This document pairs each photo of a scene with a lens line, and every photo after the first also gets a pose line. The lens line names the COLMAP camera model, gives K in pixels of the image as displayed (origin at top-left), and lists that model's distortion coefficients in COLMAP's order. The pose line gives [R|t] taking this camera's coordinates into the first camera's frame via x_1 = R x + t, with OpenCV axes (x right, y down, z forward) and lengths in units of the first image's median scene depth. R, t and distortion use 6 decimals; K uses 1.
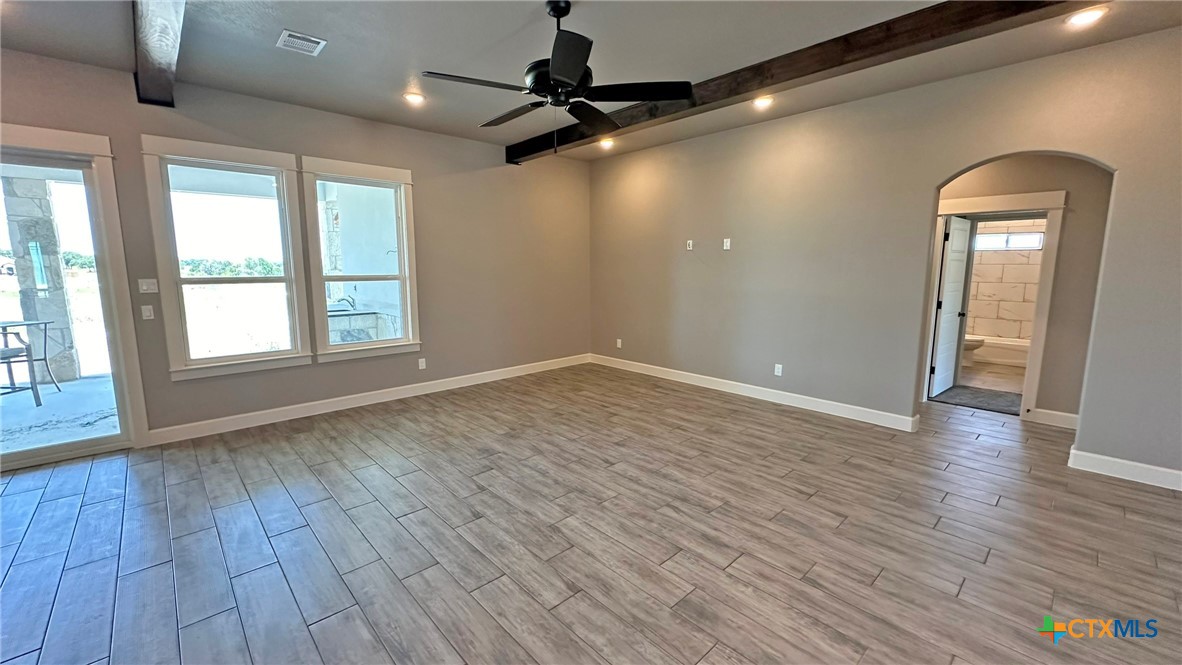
lens RADIAL K [[471.9, 0, 590.2], [0, 471.9, 332.2], [0, 0, 1]] dist [-0.002206, 0.000251]
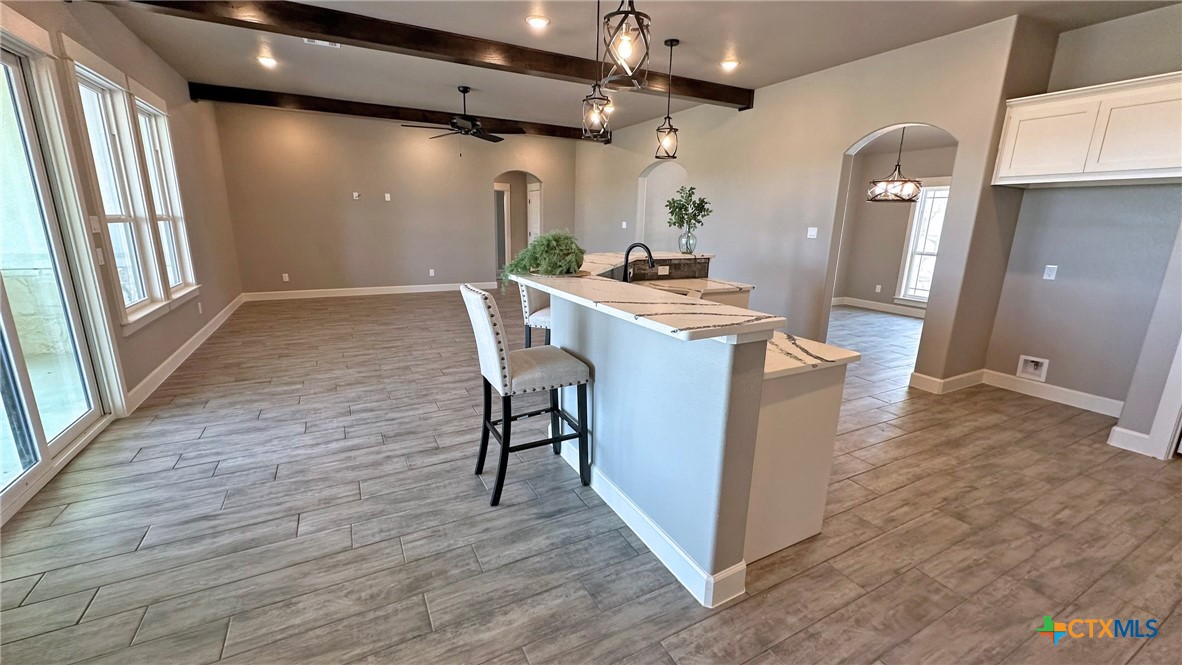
lens RADIAL K [[471.9, 0, 590.2], [0, 471.9, 332.2], [0, 0, 1]] dist [-0.002206, 0.000251]
pose [[0.261370, -0.219860, 0.939865, -1.524575], [0.115988, 0.973811, 0.195546, 0.026629], [-0.958244, 0.057904, 0.280027, -0.063522]]
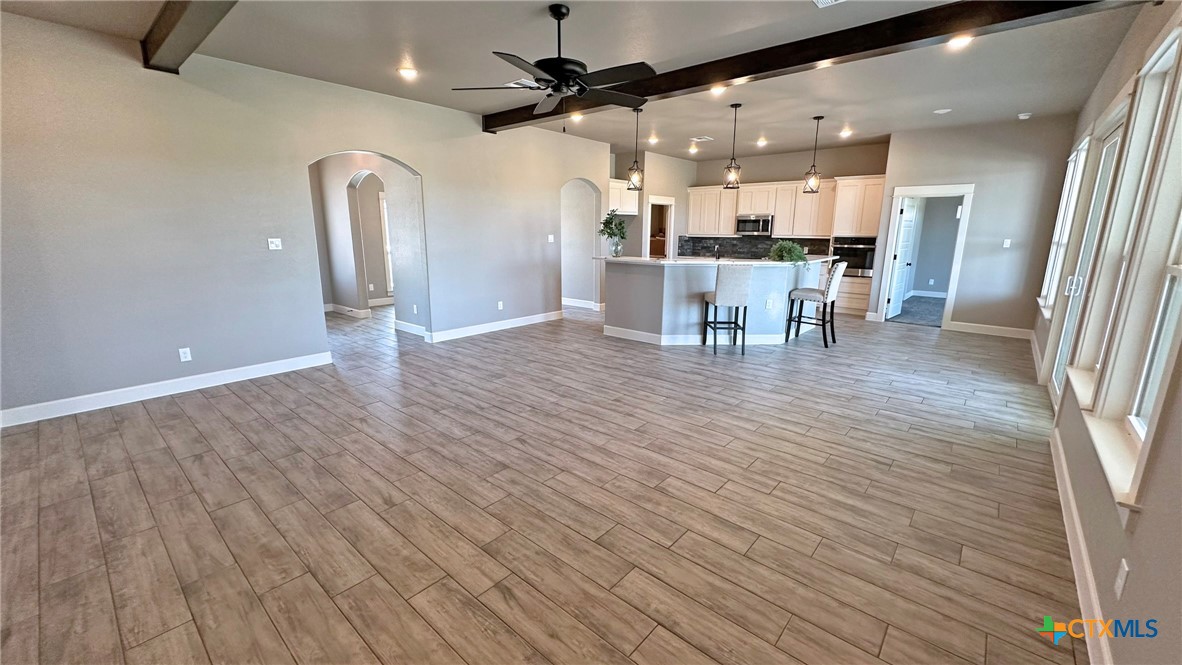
lens RADIAL K [[471.9, 0, 590.2], [0, 471.9, 332.2], [0, 0, 1]] dist [-0.002206, 0.000251]
pose [[-0.994650, 0.018729, -0.101593, -0.006794], [-0.018227, 0.936183, 0.351039, -0.242633], [0.101685, 0.351013, -0.930833, 1.679476]]
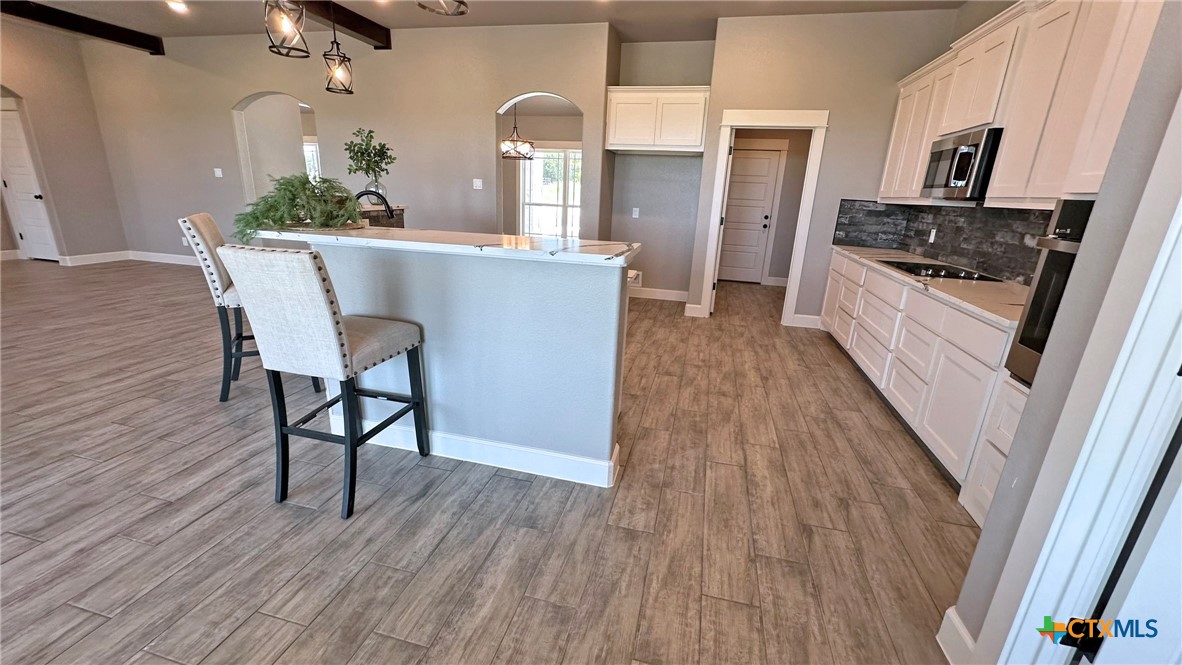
lens RADIAL K [[471.9, 0, 590.2], [0, 471.9, 332.2], [0, 0, 1]] dist [-0.002206, 0.000251]
pose [[-0.542611, -0.265317, 0.796982, -1.510811], [0.077229, 0.929029, 0.361856, 0.011204], [-0.836427, 0.257897, -0.483611, 0.221265]]
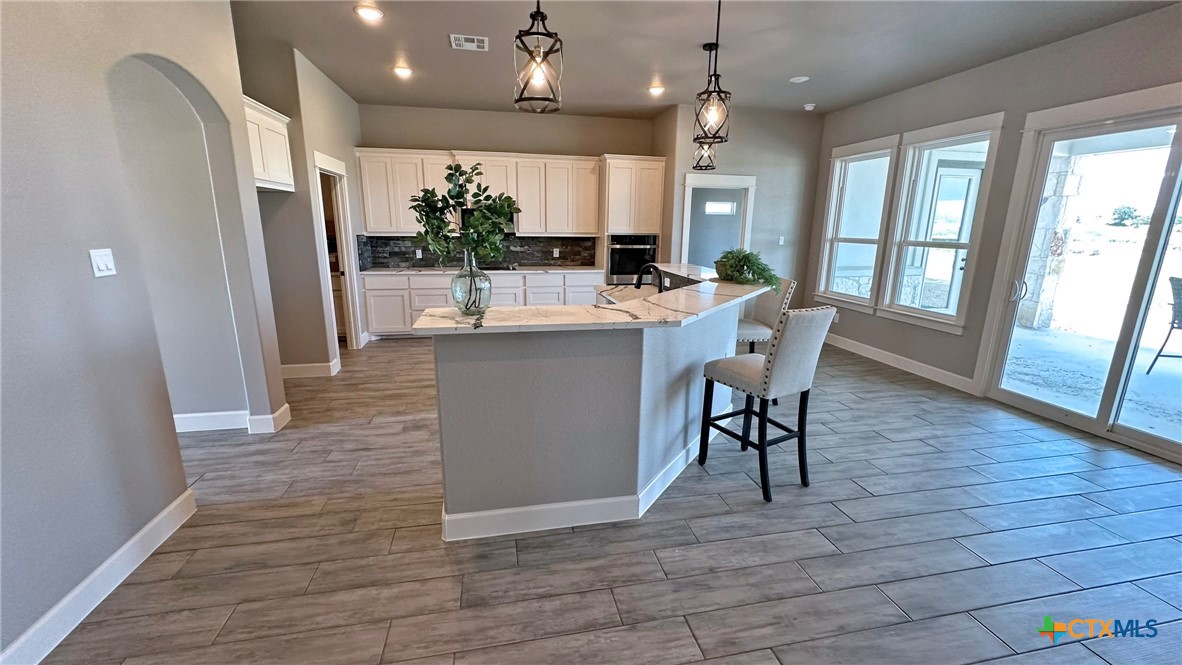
lens RADIAL K [[471.9, 0, 590.2], [0, 471.9, 332.2], [0, 0, 1]] dist [-0.002206, 0.000251]
pose [[-0.519537, 0.186945, -0.833747, 0.115608], [-0.133177, 0.946130, 0.295131, -0.065023], [0.844006, 0.264367, -0.466652, 0.403544]]
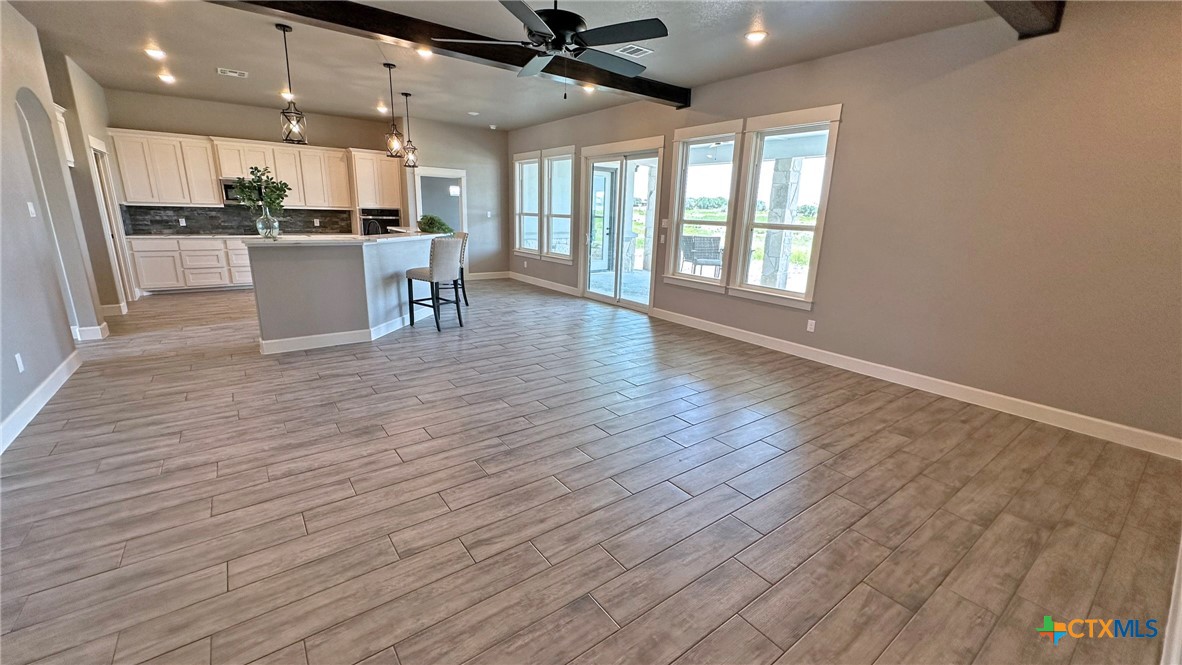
lens RADIAL K [[471.9, 0, 590.2], [0, 471.9, 332.2], [0, 0, 1]] dist [-0.002206, 0.000251]
pose [[-0.108241, 0.245377, -0.963366, 0.808328], [-0.171784, 0.949865, 0.261240, -0.121974], [0.979170, 0.193768, -0.060663, 0.910033]]
